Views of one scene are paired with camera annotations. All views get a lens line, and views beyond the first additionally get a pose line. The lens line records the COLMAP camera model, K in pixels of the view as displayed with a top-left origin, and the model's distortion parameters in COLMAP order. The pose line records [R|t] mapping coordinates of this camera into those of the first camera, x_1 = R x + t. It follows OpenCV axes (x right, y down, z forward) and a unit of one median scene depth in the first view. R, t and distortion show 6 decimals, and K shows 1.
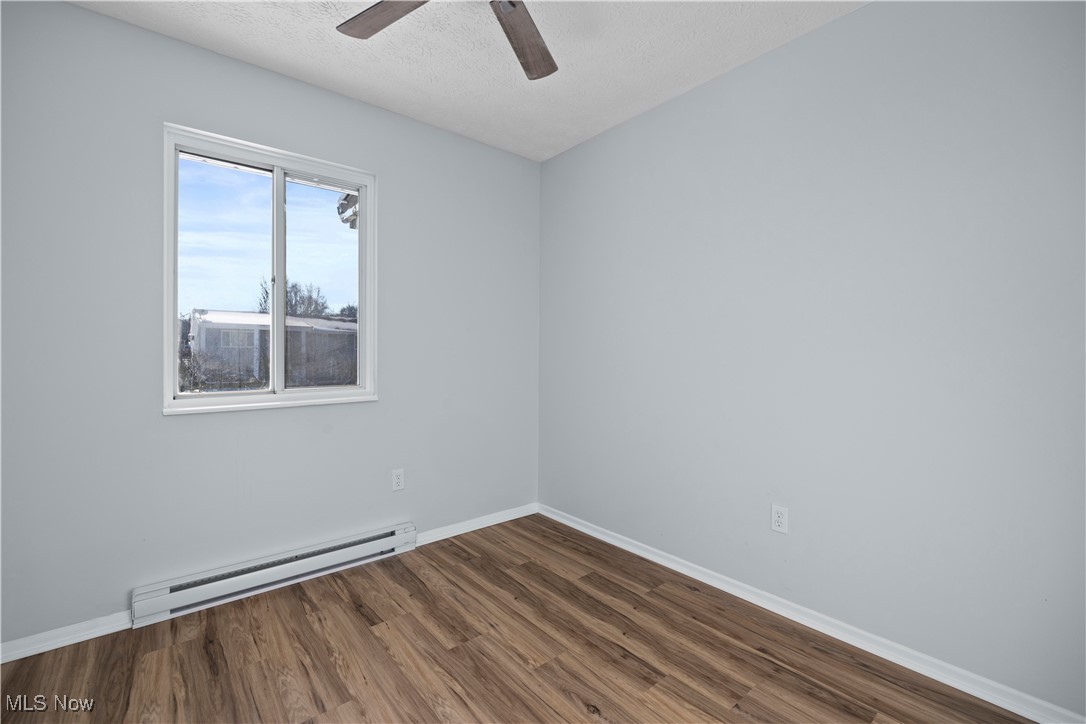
lens RADIAL K [[471.6, 0, 540.5], [0, 471.6, 353.2], [0, 0, 1]] dist [-0.010544, -0.000065]
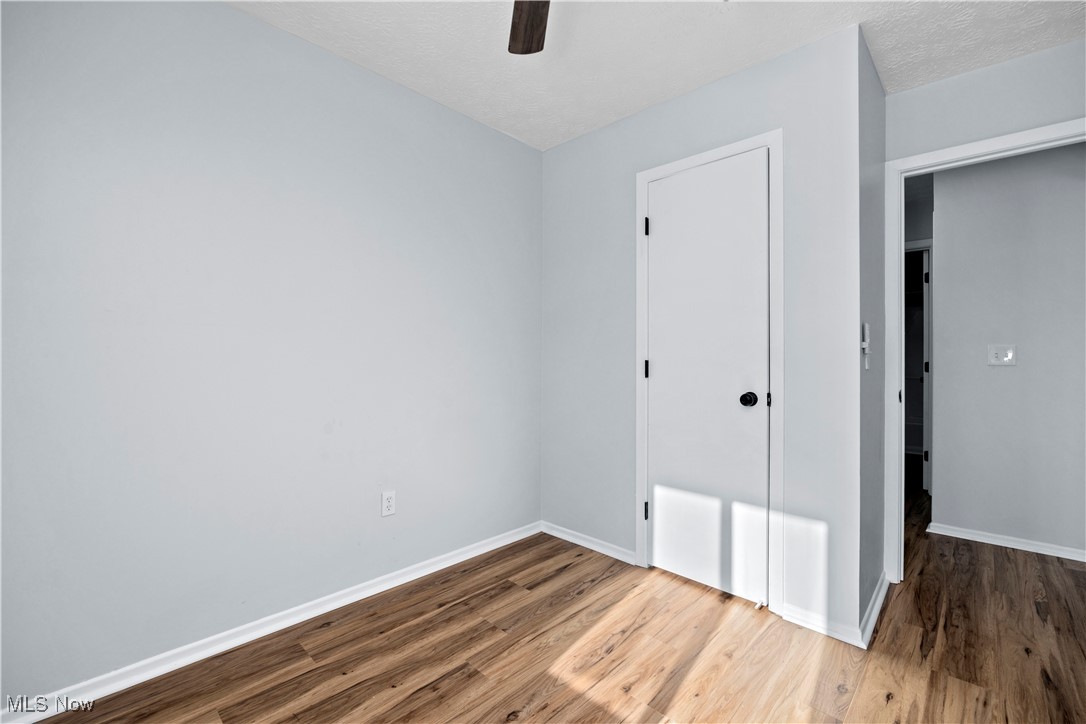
lens RADIAL K [[471.6, 0, 540.5], [0, 471.6, 353.2], [0, 0, 1]] dist [-0.010544, -0.000065]
pose [[-0.124671, 0.000430, 0.992198, -0.725510], [-0.005519, 0.999984, -0.001127, -0.004204], [-0.992183, -0.005616, -0.124667, 0.885755]]
